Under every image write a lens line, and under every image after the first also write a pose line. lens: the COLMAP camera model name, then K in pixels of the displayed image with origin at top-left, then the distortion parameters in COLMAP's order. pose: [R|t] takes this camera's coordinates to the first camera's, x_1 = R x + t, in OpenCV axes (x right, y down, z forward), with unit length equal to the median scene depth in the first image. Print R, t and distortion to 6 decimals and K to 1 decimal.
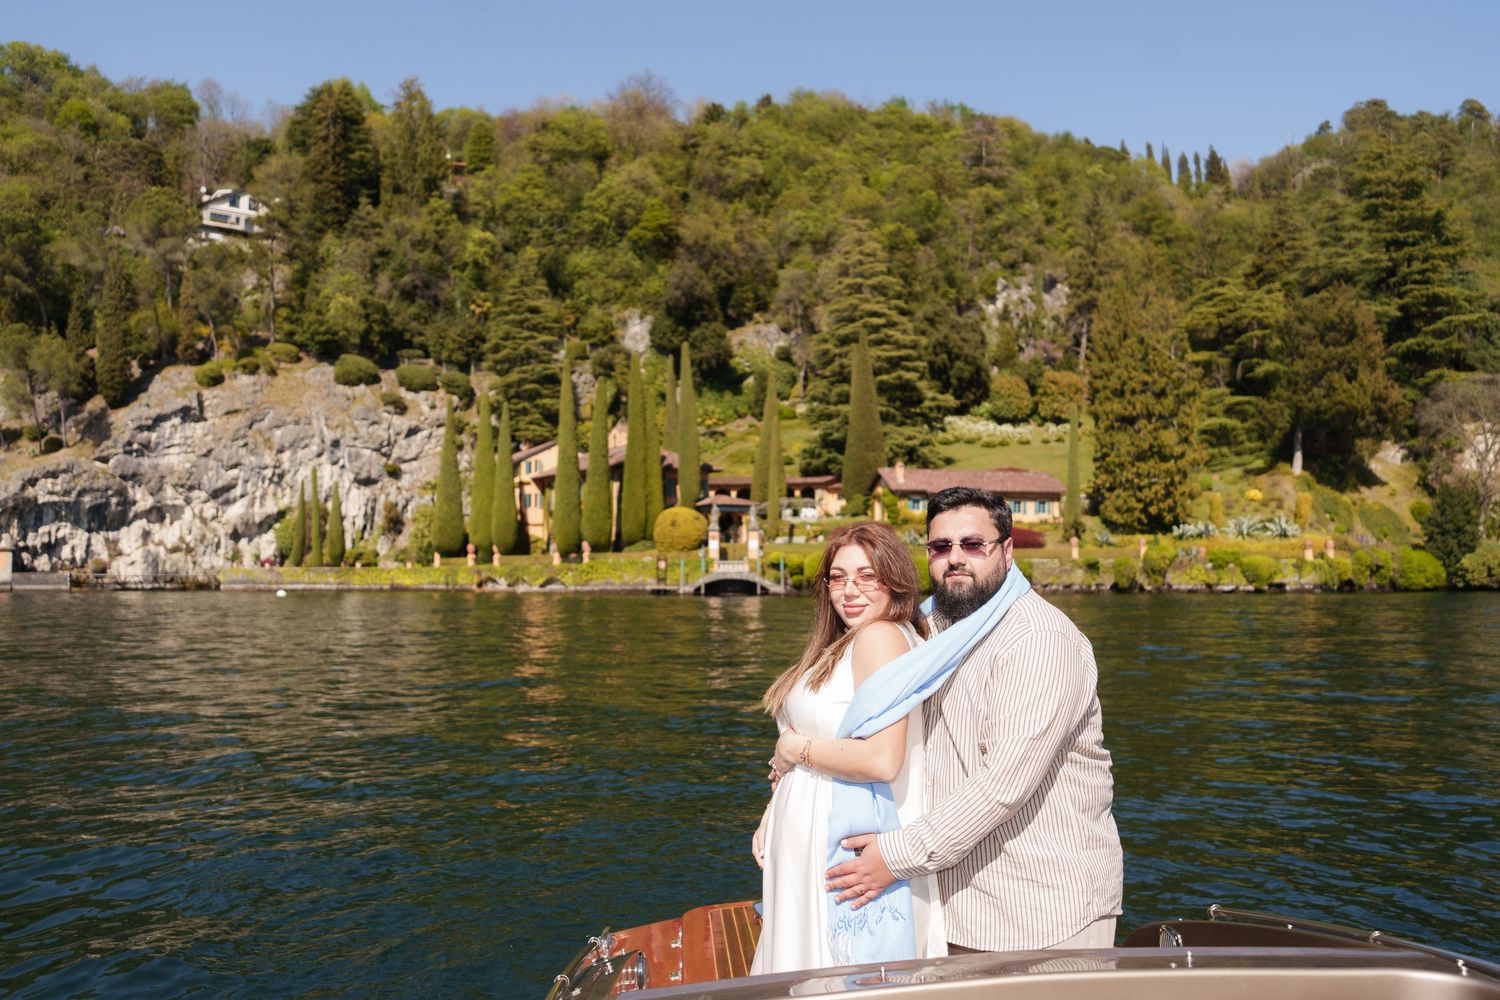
lens RADIAL K [[1274.1, 0, 733.5], [0, 1274.1, 489.1], [0, 0, 1]] dist [-0.000921, 0.002381]
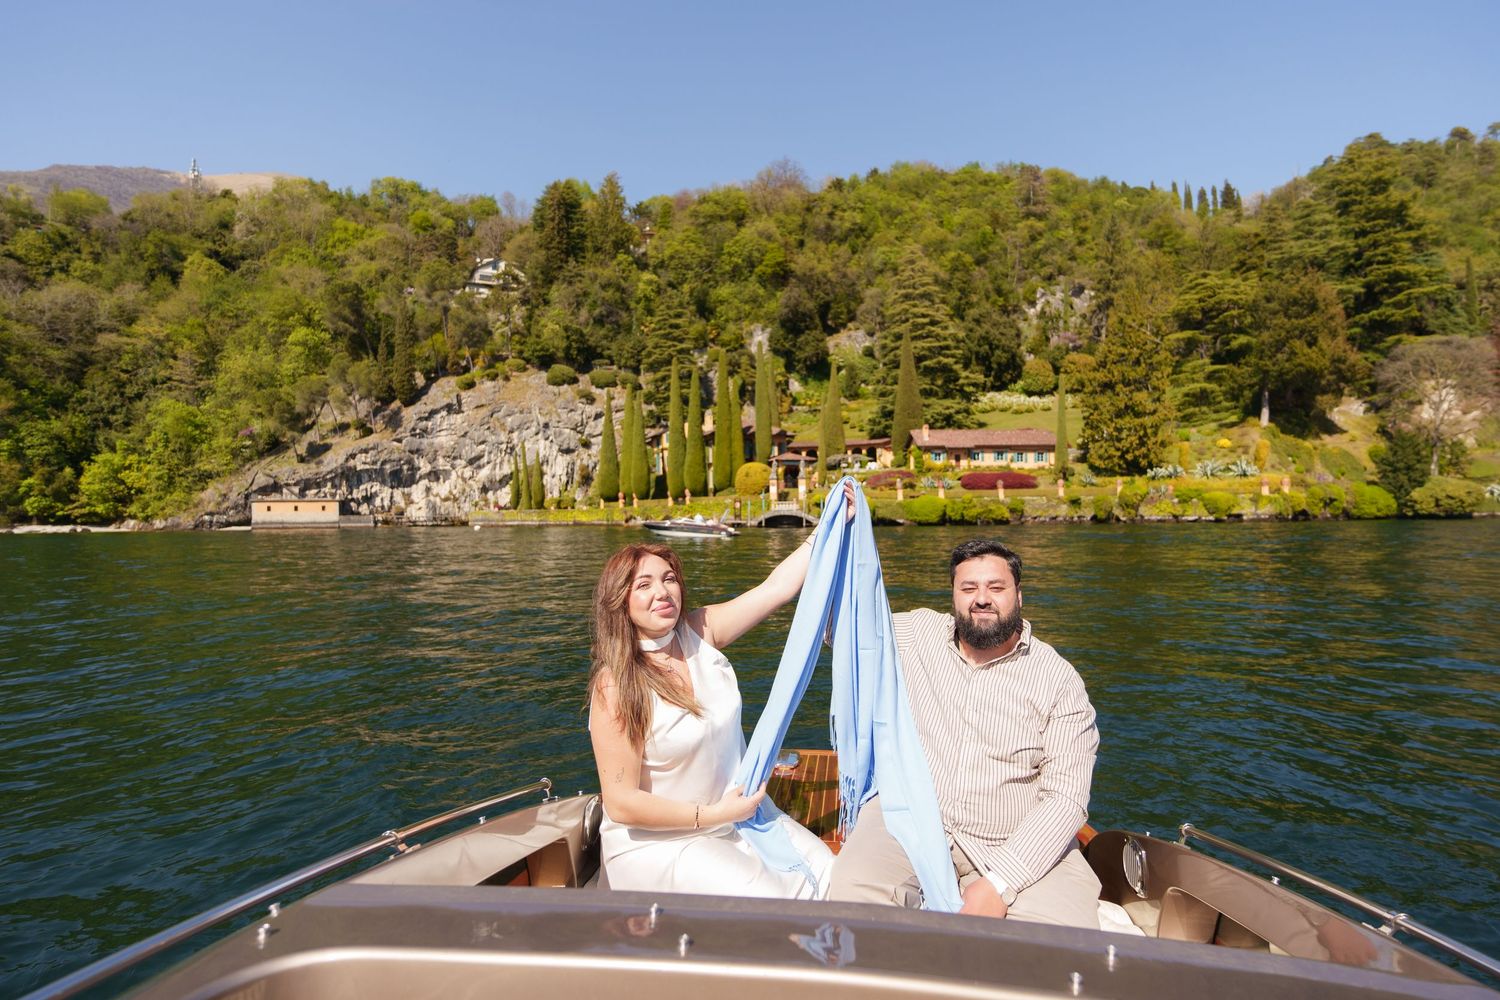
lens RADIAL K [[821.5, 0, 761.0], [0, 821.5, 502.0], [0, 0, 1]] dist [-0.003903, 0.004767]
pose [[0.981134, -0.012938, -0.192894, 0.111462], [0.023039, 0.998473, 0.050217, 0.010447], [0.191950, -0.053714, 0.979934, 0.118079]]
